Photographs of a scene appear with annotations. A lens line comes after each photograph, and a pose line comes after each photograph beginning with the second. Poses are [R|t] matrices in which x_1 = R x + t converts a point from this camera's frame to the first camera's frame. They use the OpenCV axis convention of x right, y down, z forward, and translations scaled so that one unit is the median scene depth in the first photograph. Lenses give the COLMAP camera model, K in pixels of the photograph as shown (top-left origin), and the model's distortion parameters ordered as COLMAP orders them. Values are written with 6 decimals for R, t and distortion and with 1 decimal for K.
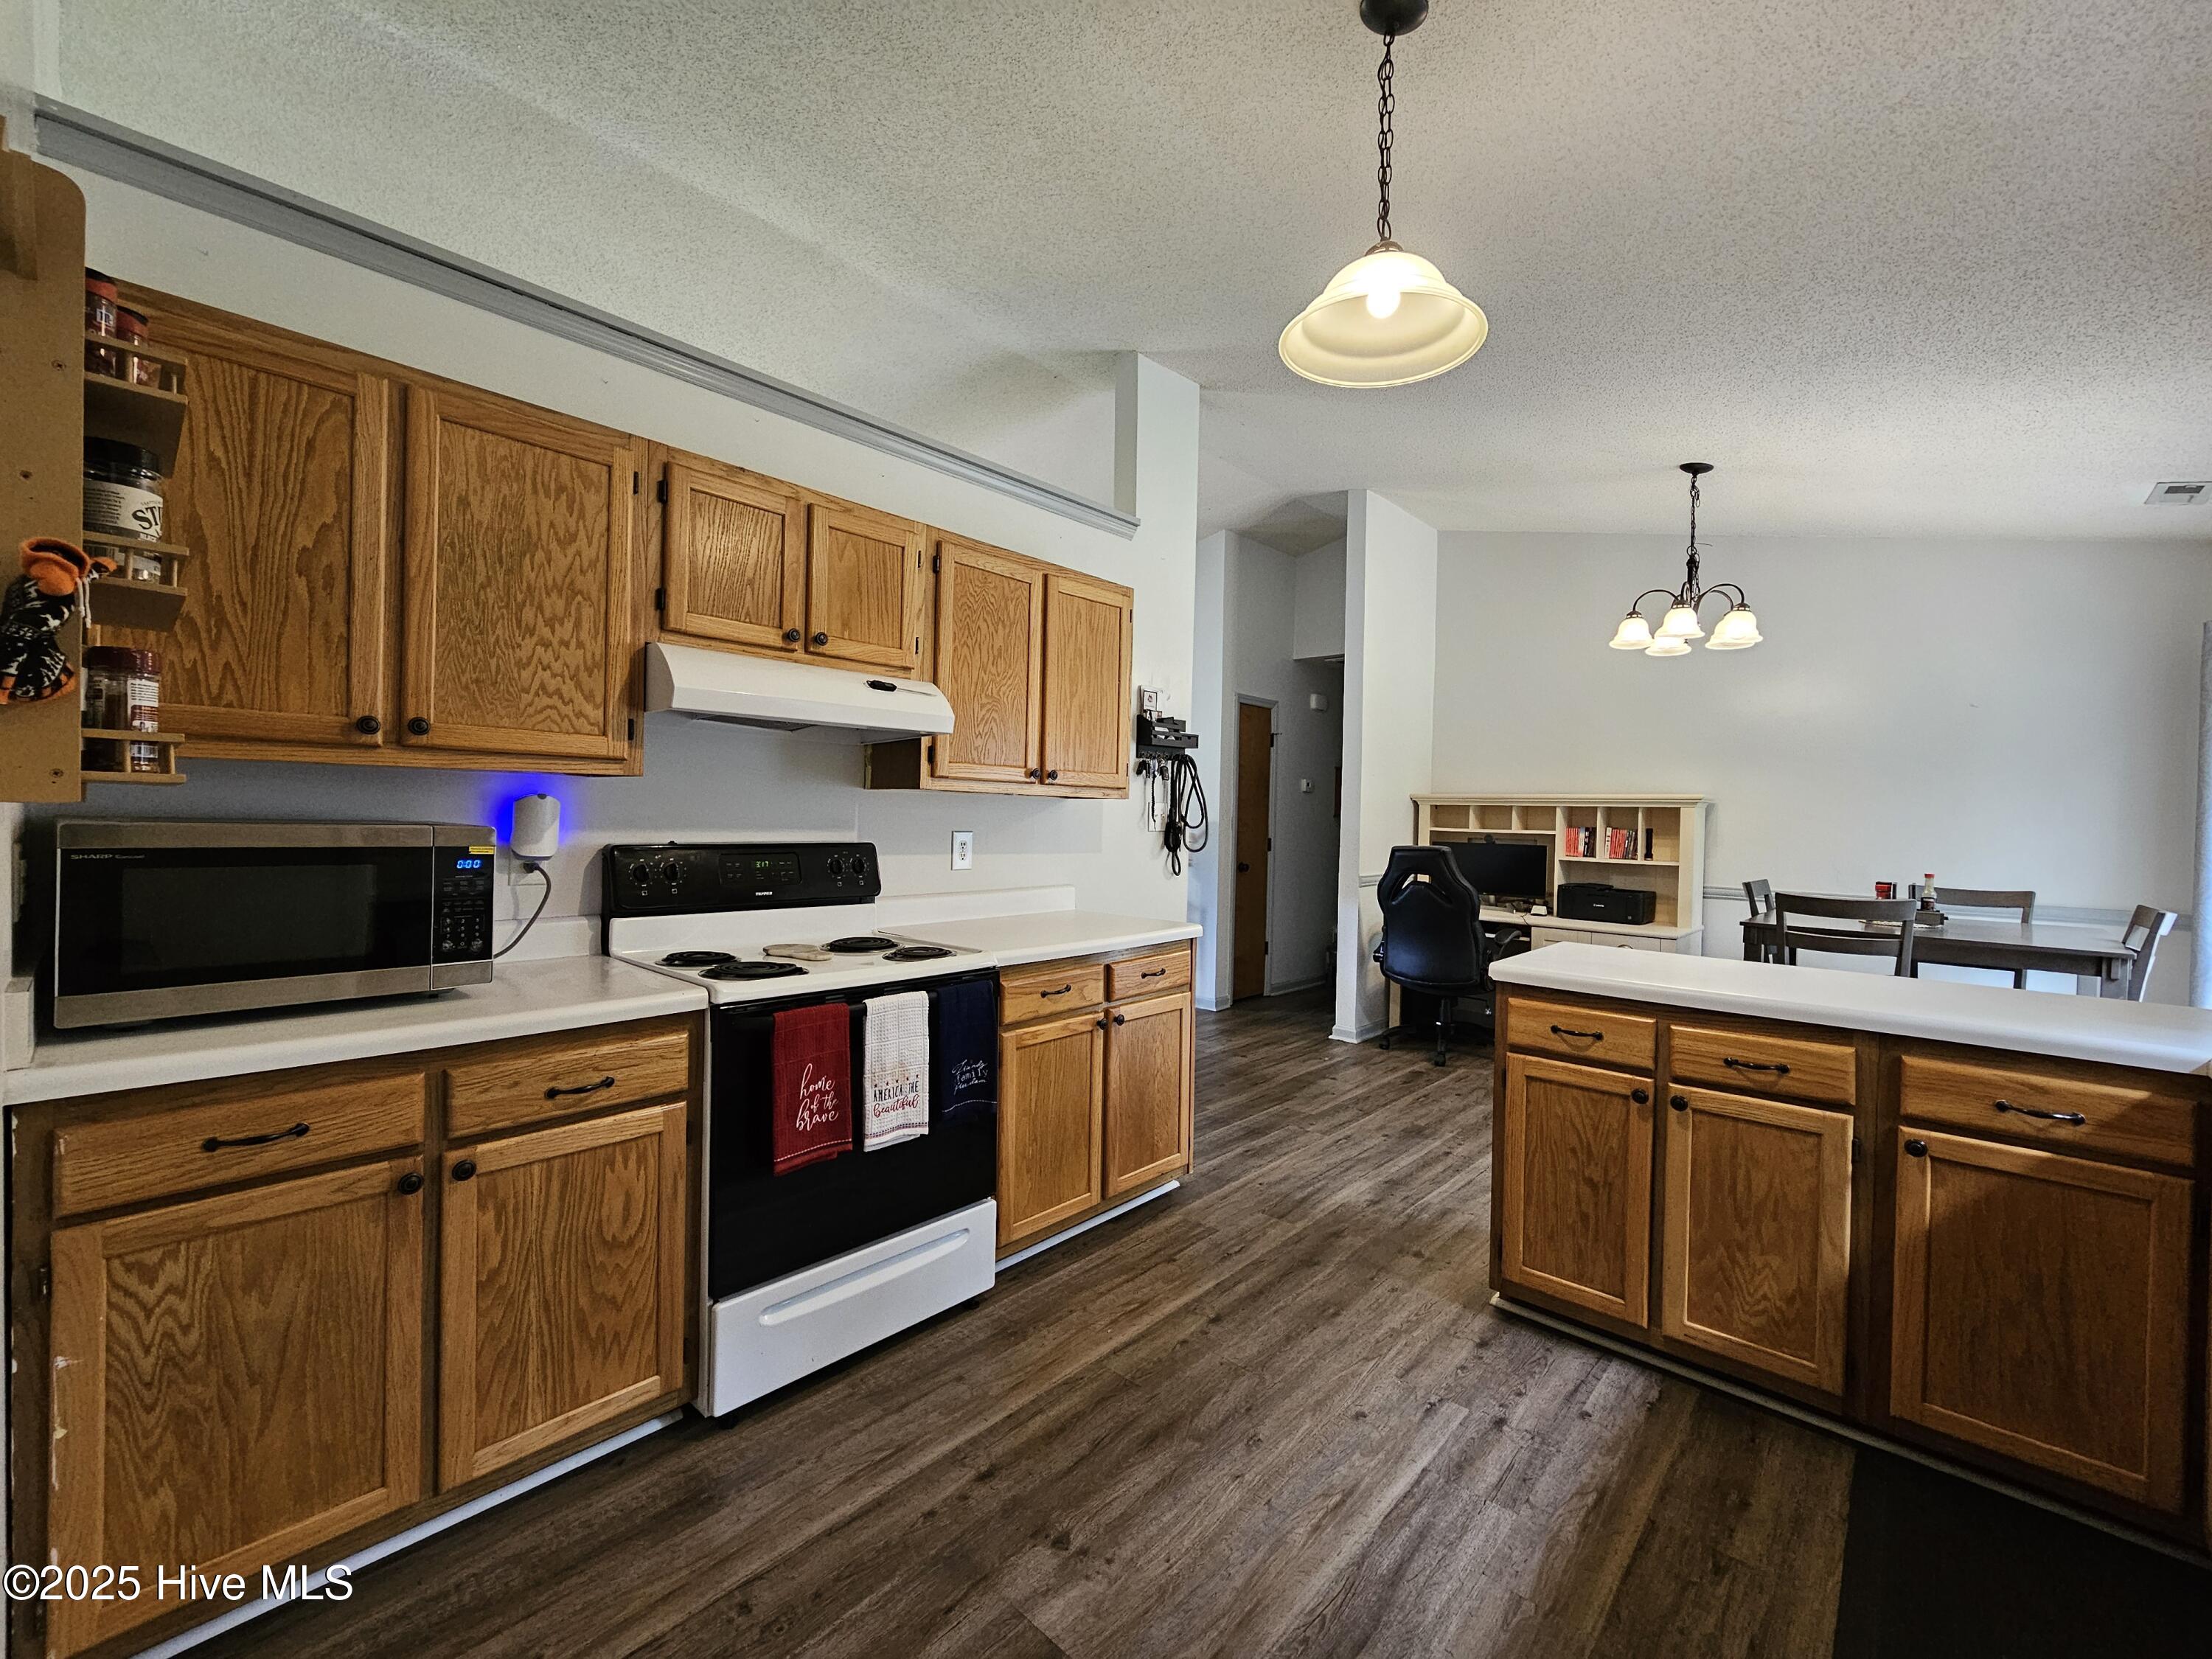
lens RADIAL K [[909.6, 0, 1106.0], [0, 909.6, 829.5], [0, 0, 1]] dist [-0.000360, -0.000022]
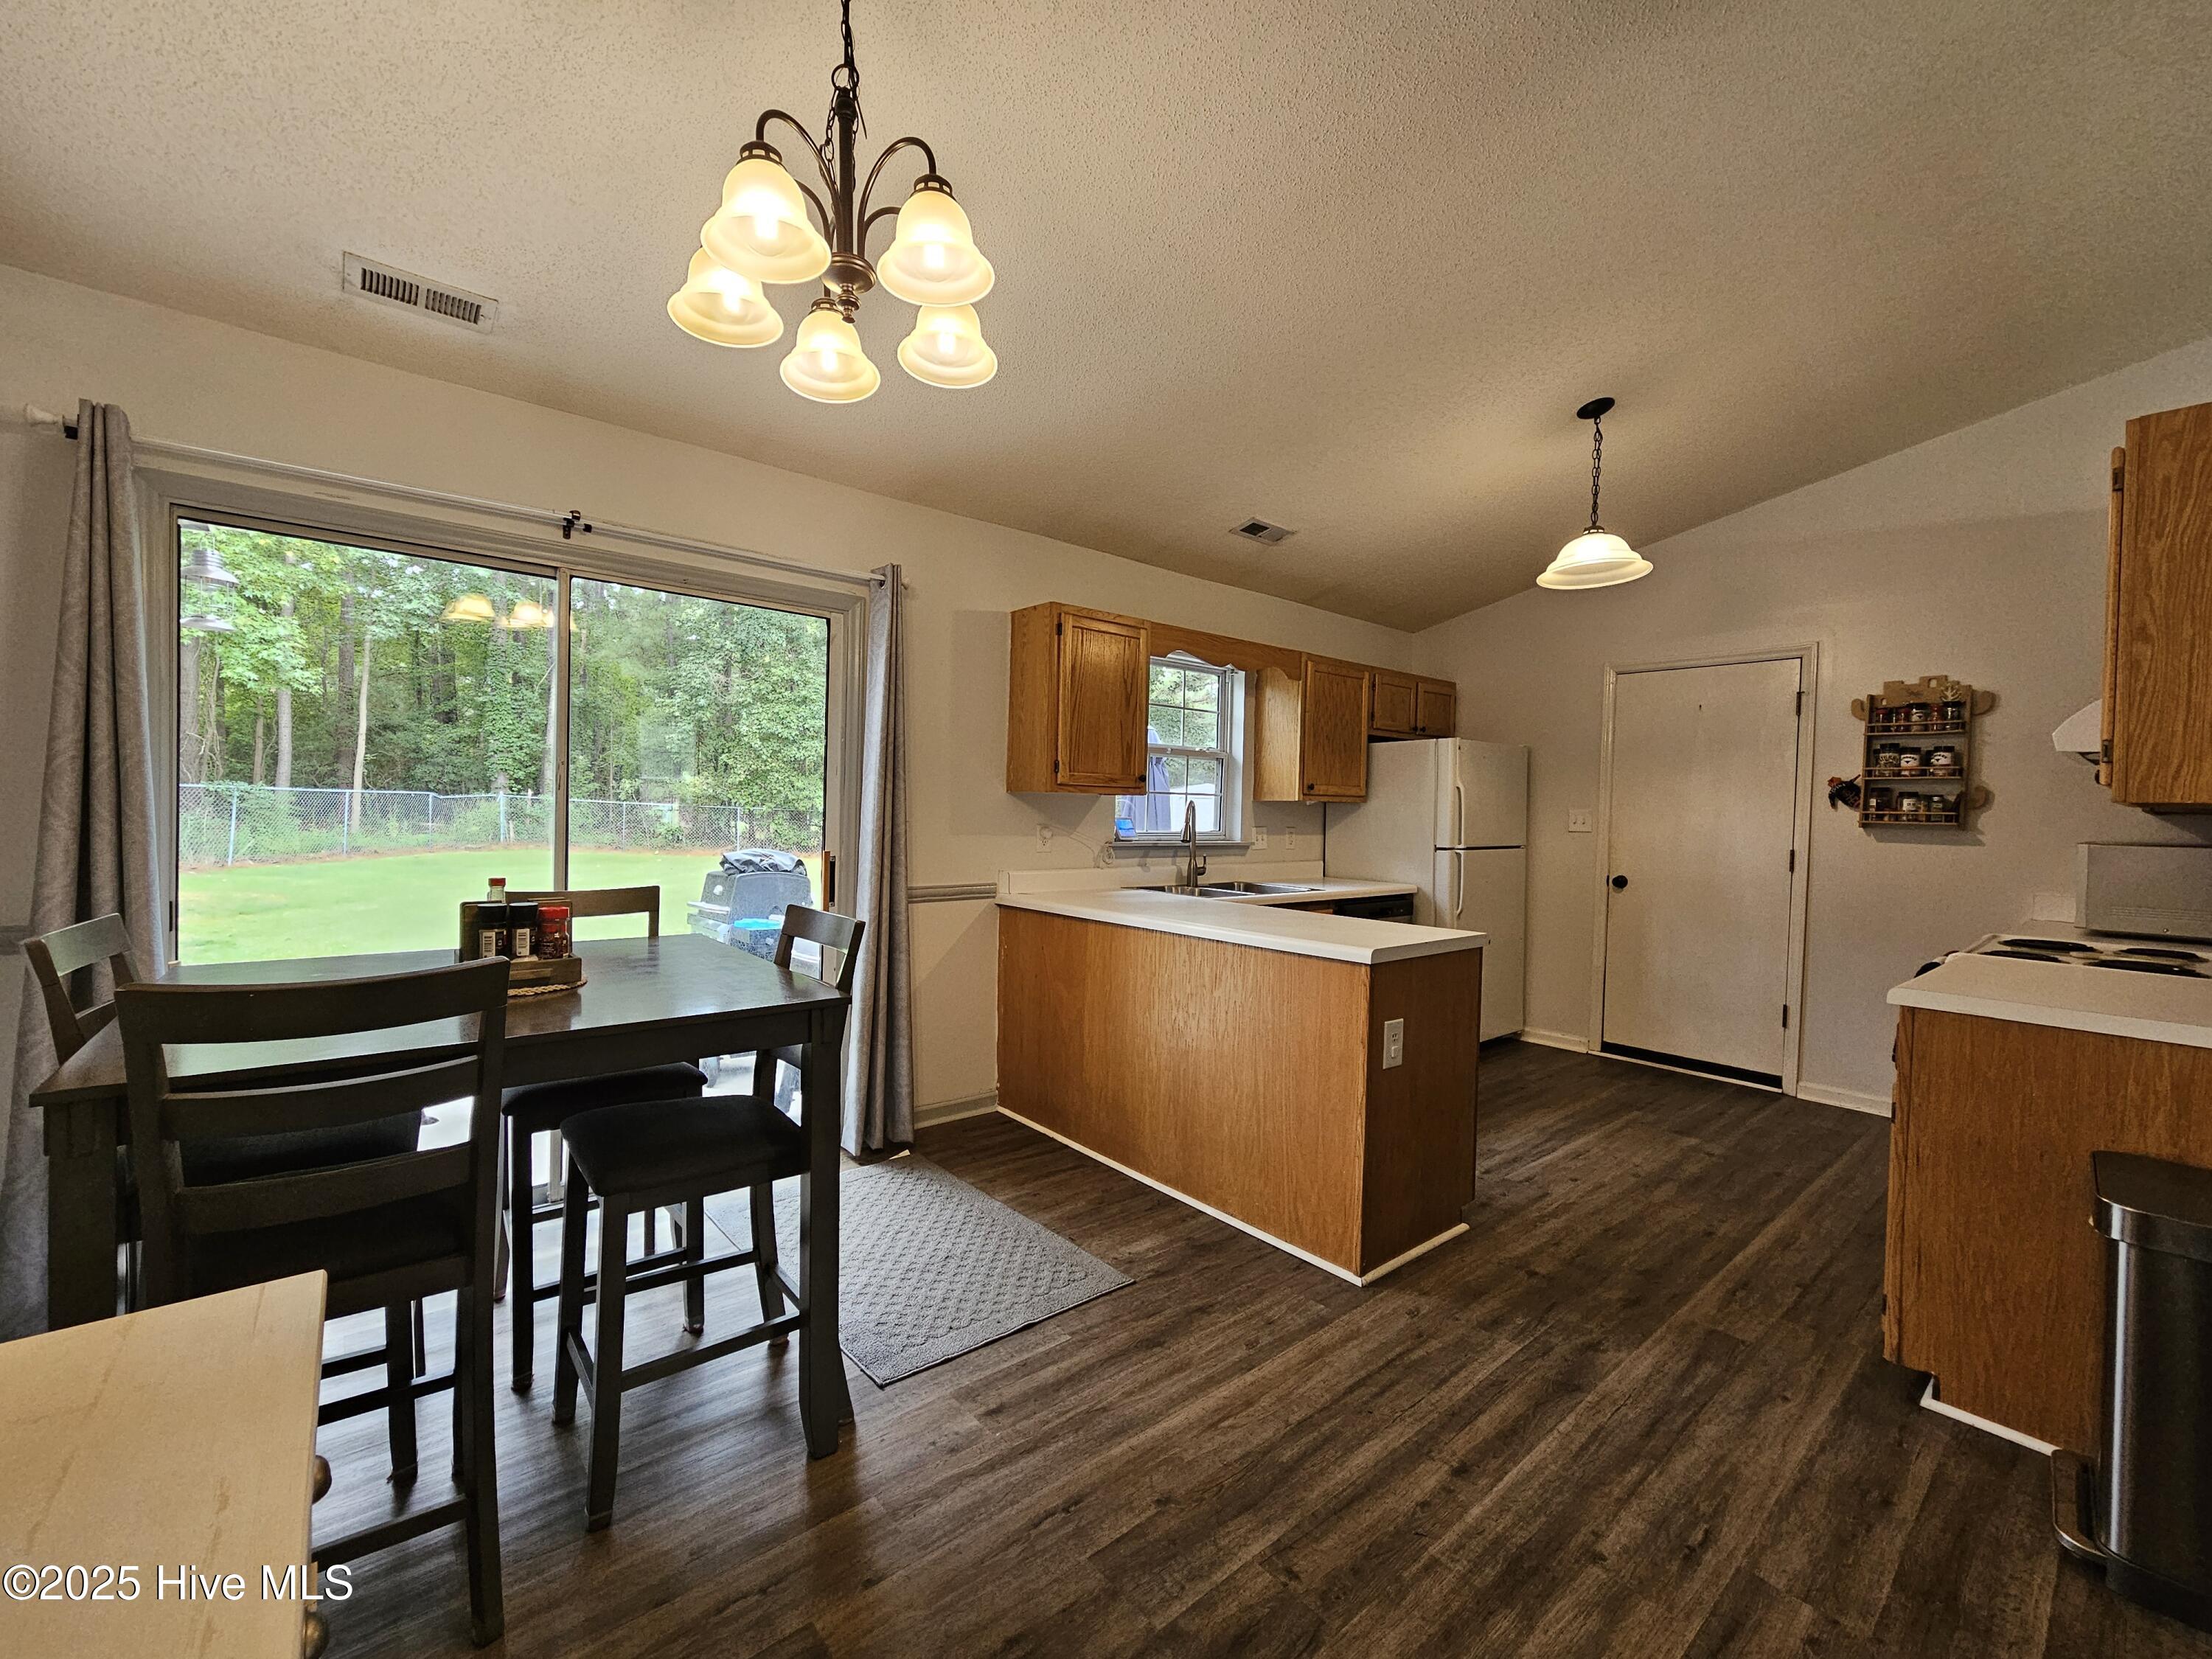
lens RADIAL K [[918.0, 0, 1106.0], [0, 918.0, 824.2], [0, 0, 1]] dist [-0.000624, 0.000167]
pose [[-0.991241, -0.044479, 0.124349, 0.711941], [-0.040666, 0.998627, 0.033033, -0.014913], [-0.125647, 0.027687, -0.991689, 2.069040]]
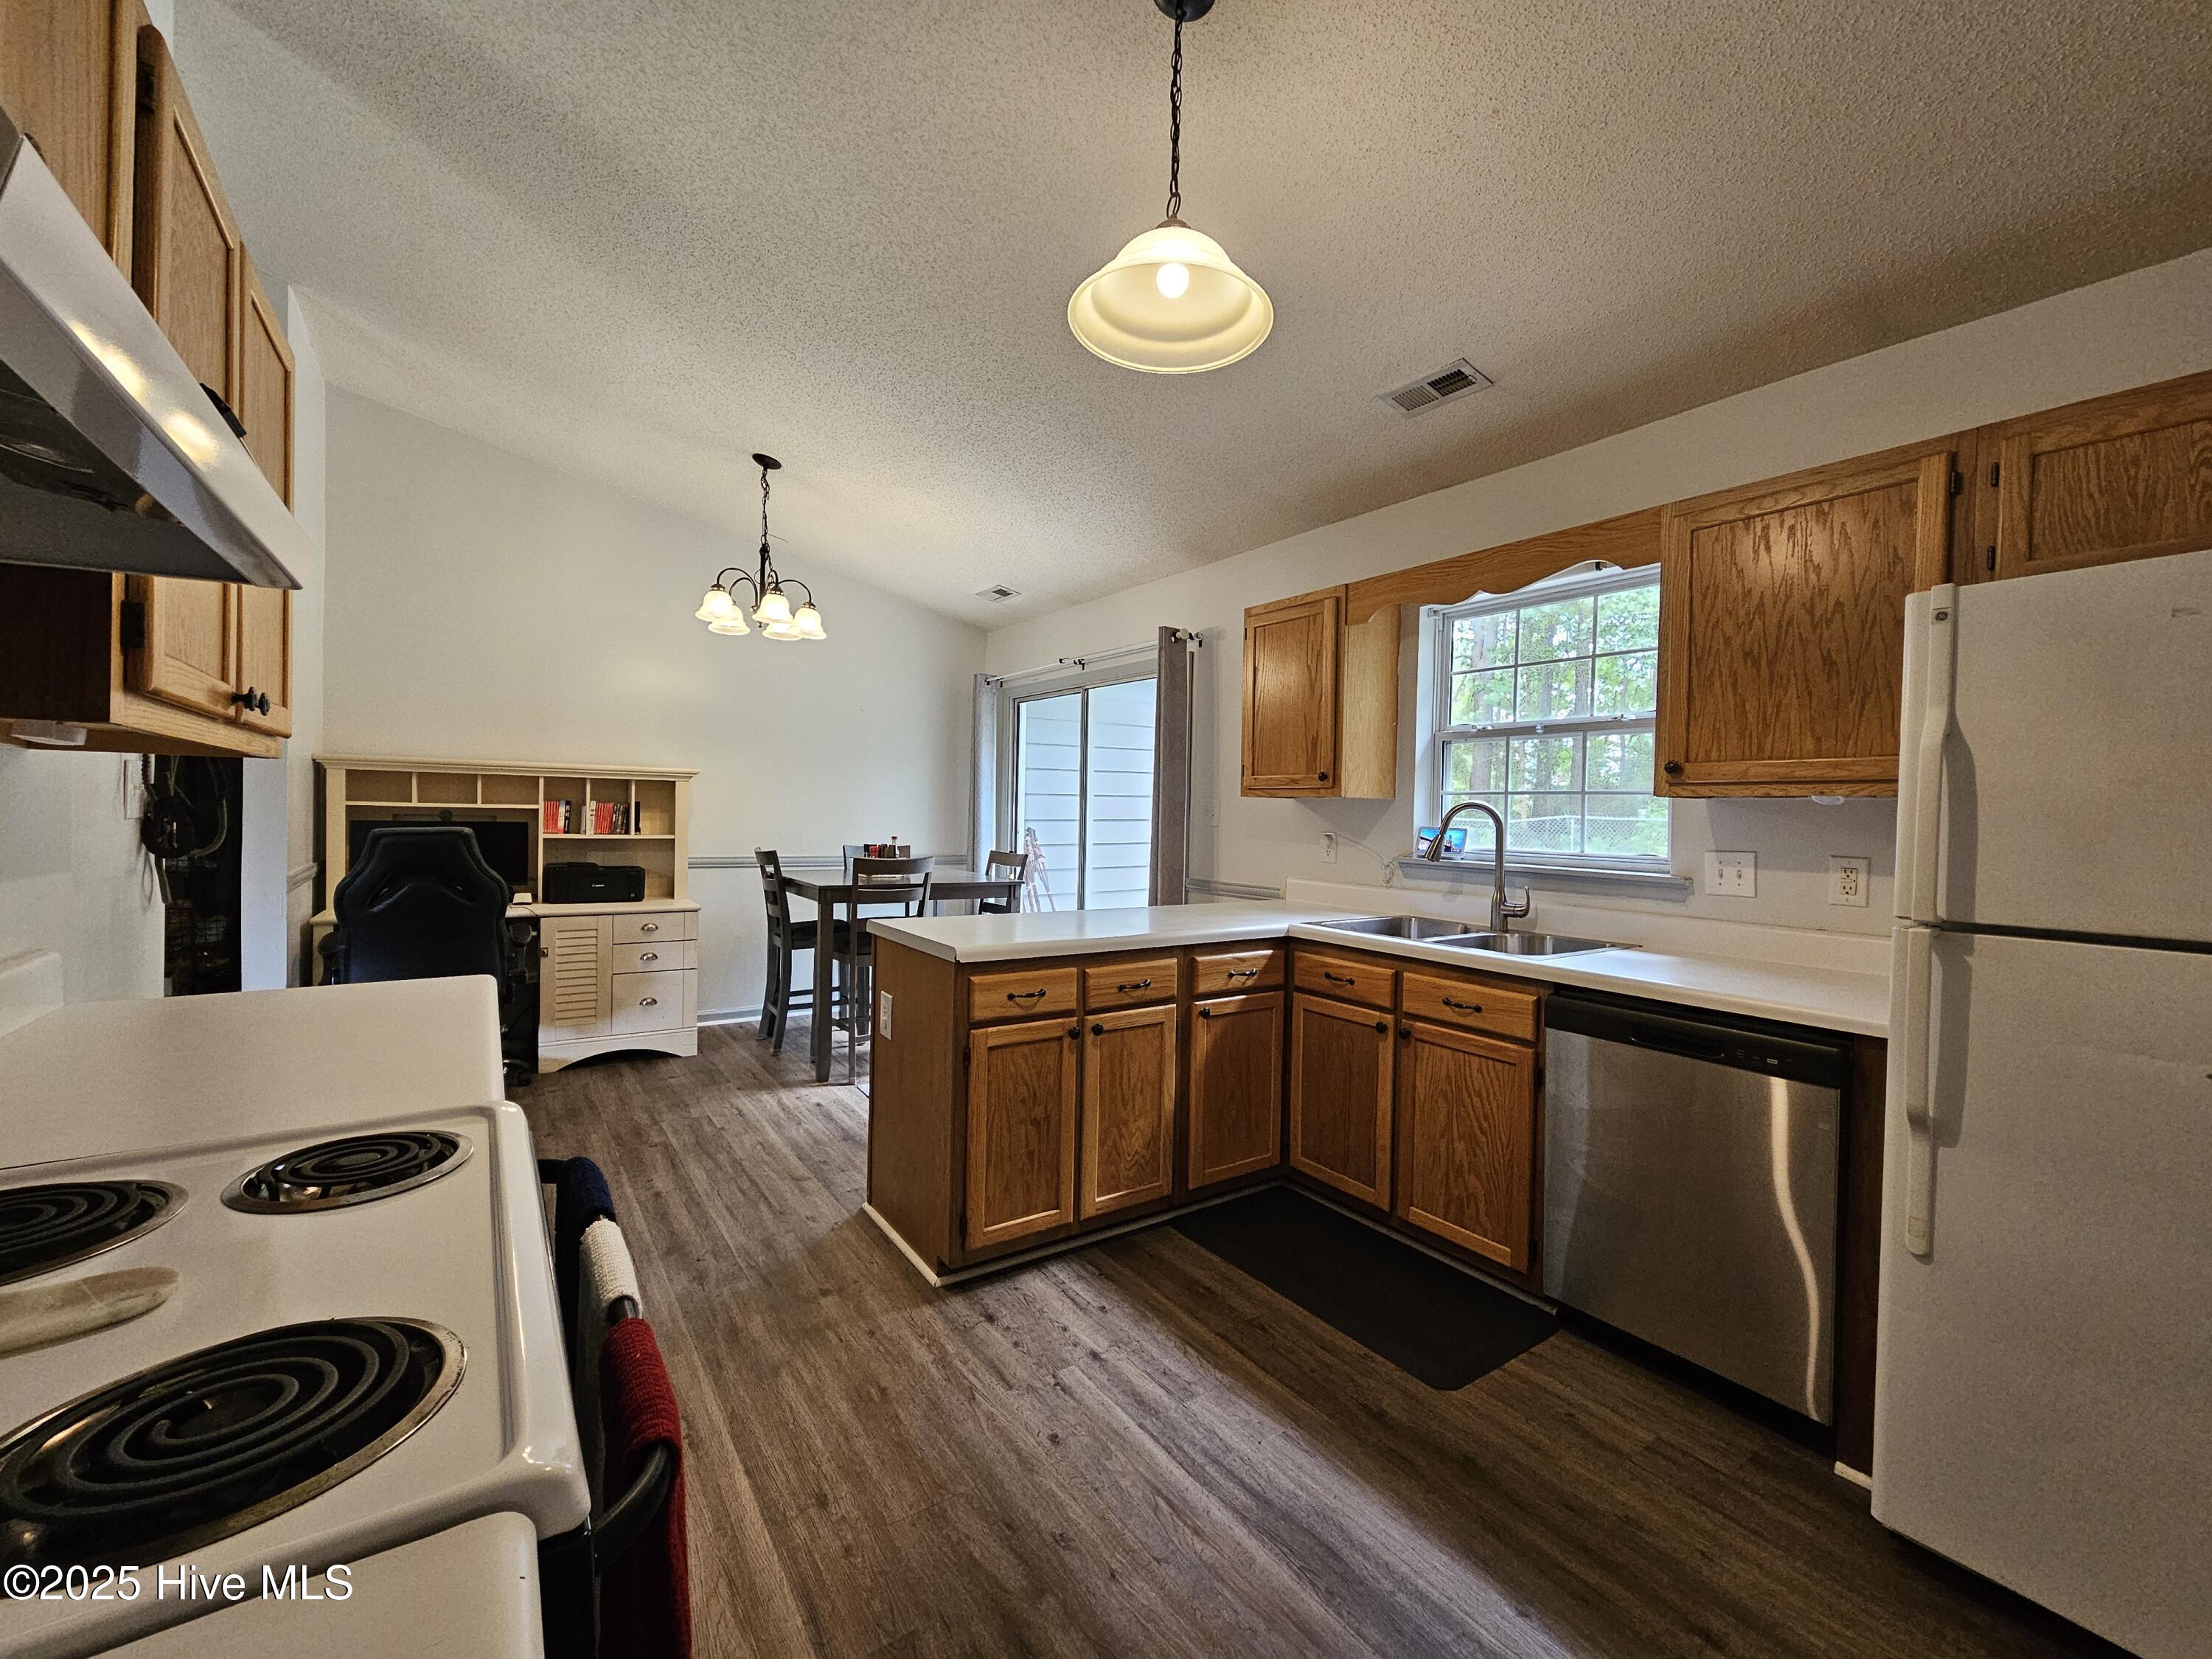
lens RADIAL K [[909.6, 0, 1106.0], [0, 909.6, 829.5], [0, 0, 1]] dist [-0.000360, -0.000022]
pose [[0.226460, -0.036185, 0.973348, -0.456162], [-0.001978, 0.999291, 0.037610, -0.017270], [-0.974019, -0.010443, 0.226227, 0.559628]]
